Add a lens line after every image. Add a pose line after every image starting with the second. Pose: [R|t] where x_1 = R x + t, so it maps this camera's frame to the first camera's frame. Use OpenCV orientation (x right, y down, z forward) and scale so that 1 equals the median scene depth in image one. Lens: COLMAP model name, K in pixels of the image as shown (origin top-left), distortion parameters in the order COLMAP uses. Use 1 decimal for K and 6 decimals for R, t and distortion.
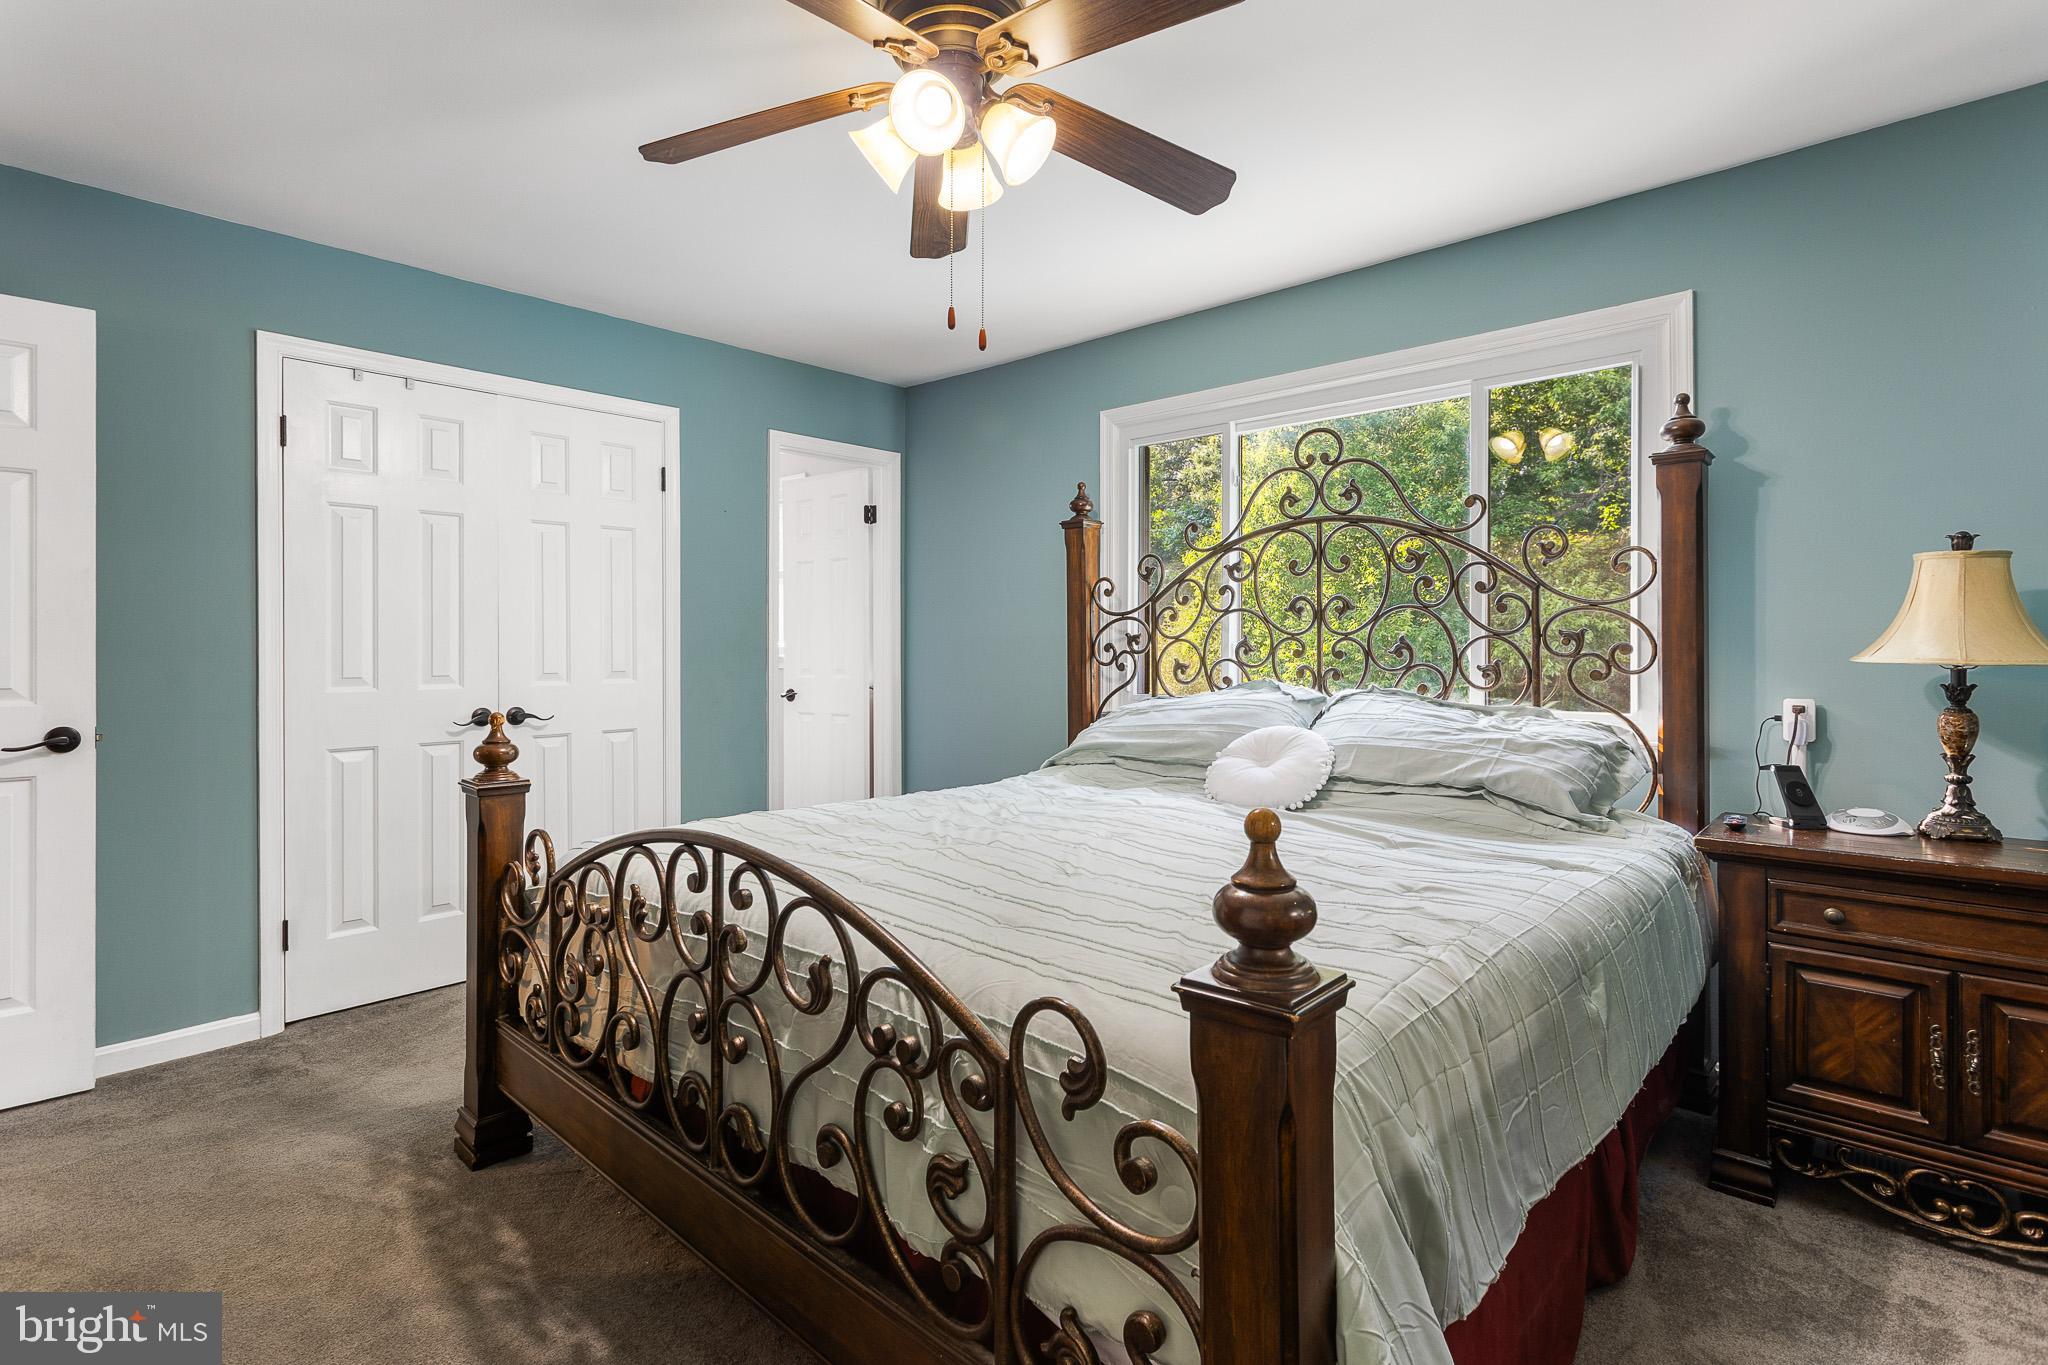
lens RADIAL K [[984.4, 0, 982.3], [0, 984.4, 632.1], [0, 0, 1]] dist [0.003841, 0.001482]
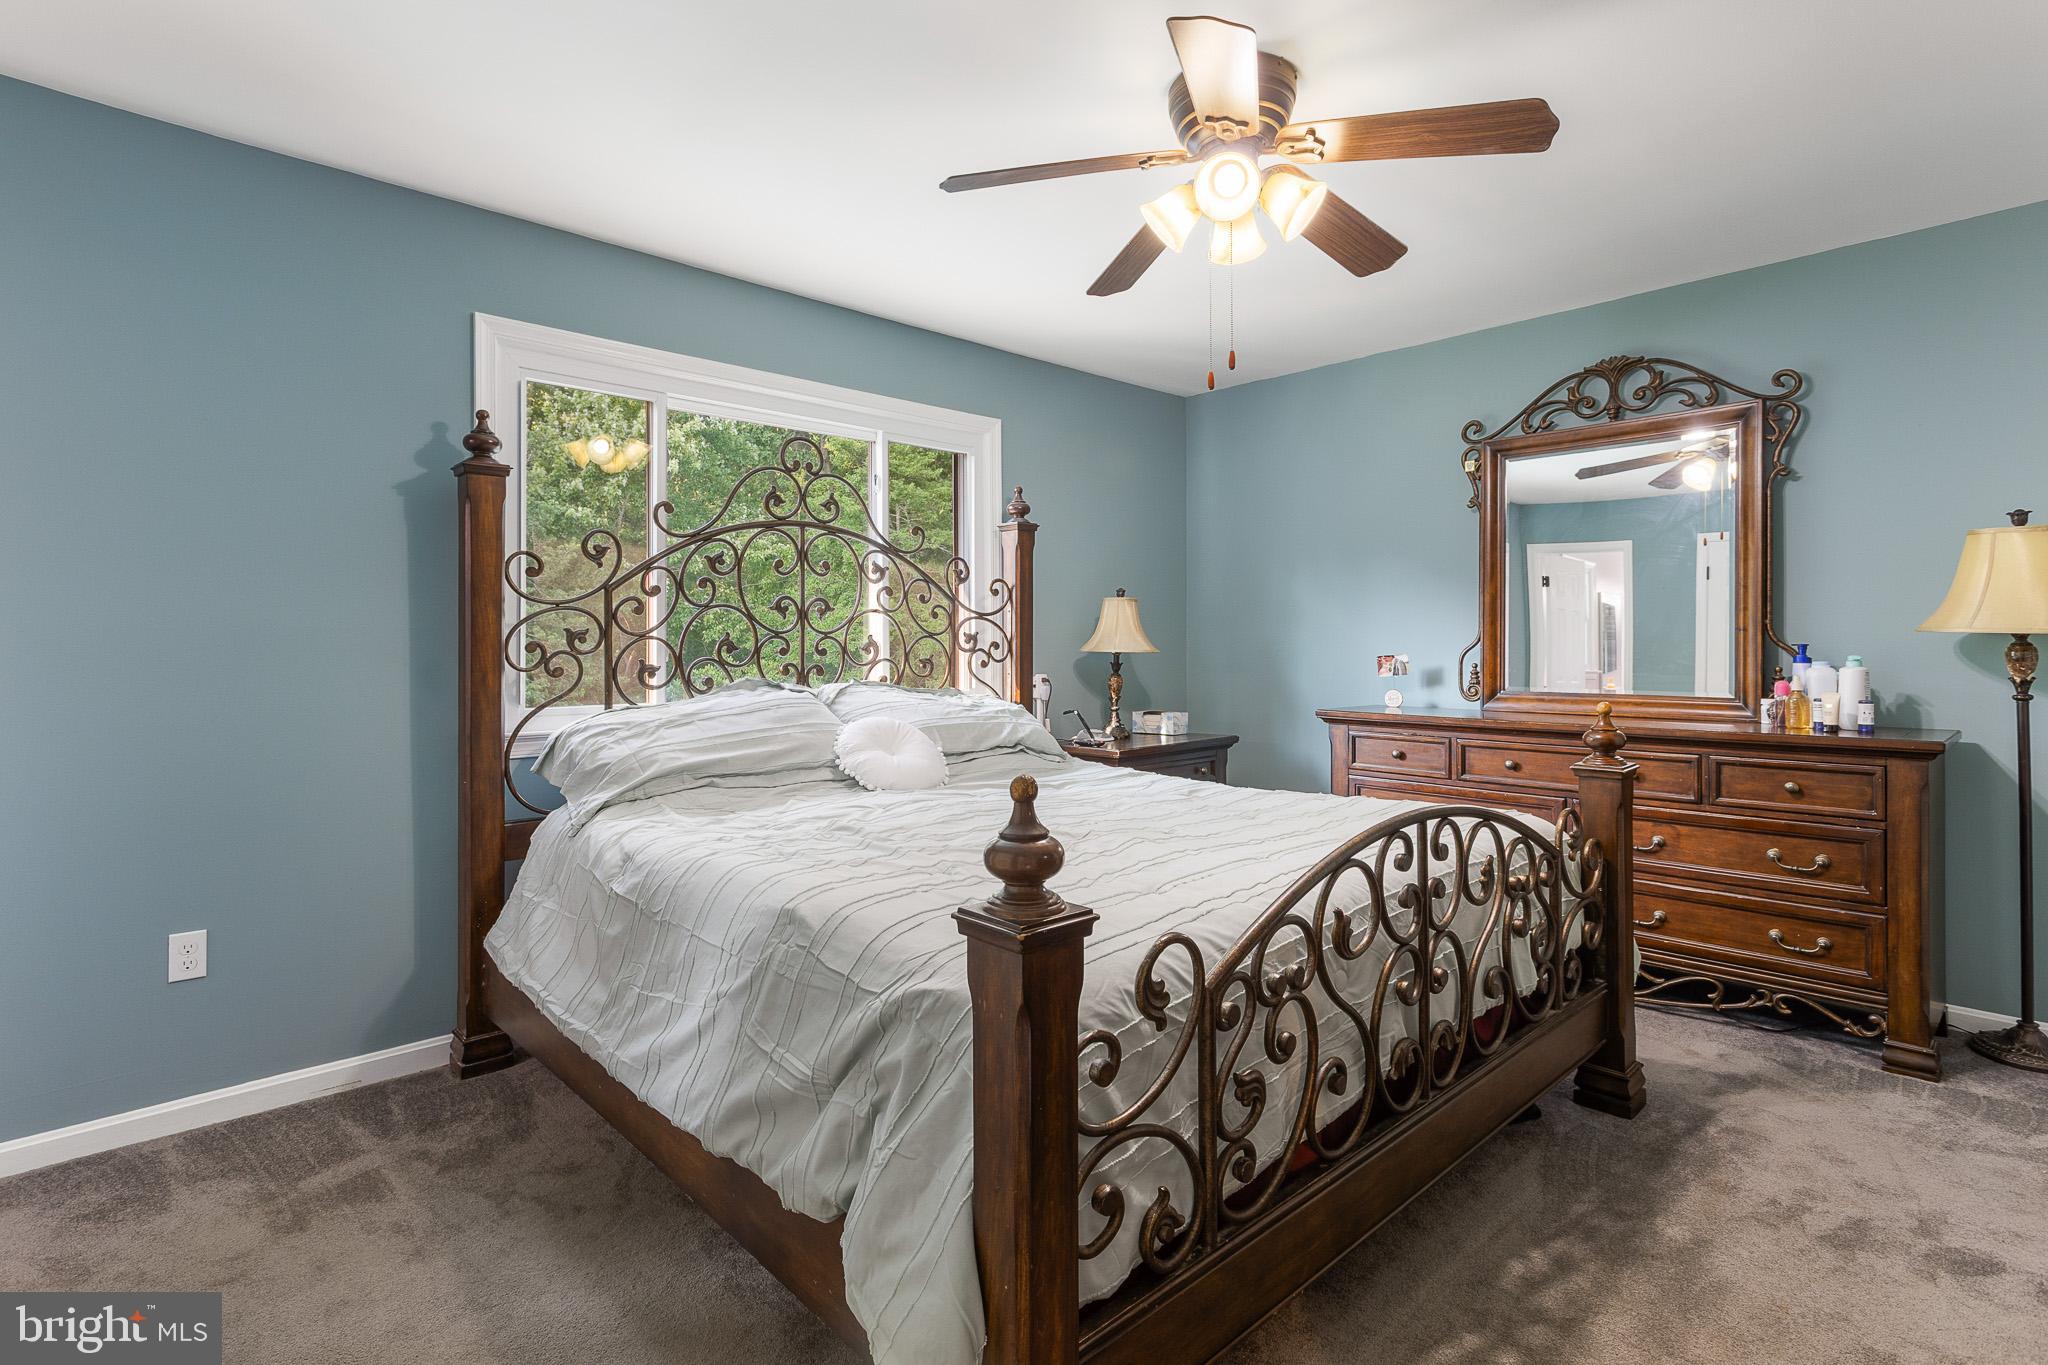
lens RADIAL K [[984.4, 0, 1020.9], [0, 984.4, 667.8], [0, 0, 1]] dist [0.003841, 0.001482]
pose [[0.057536, -0.007408, 0.998316, -0.692314], [0.005403, 0.999960, 0.007109, 0.032980], [-0.998329, 0.004984, 0.057574, 0.699875]]
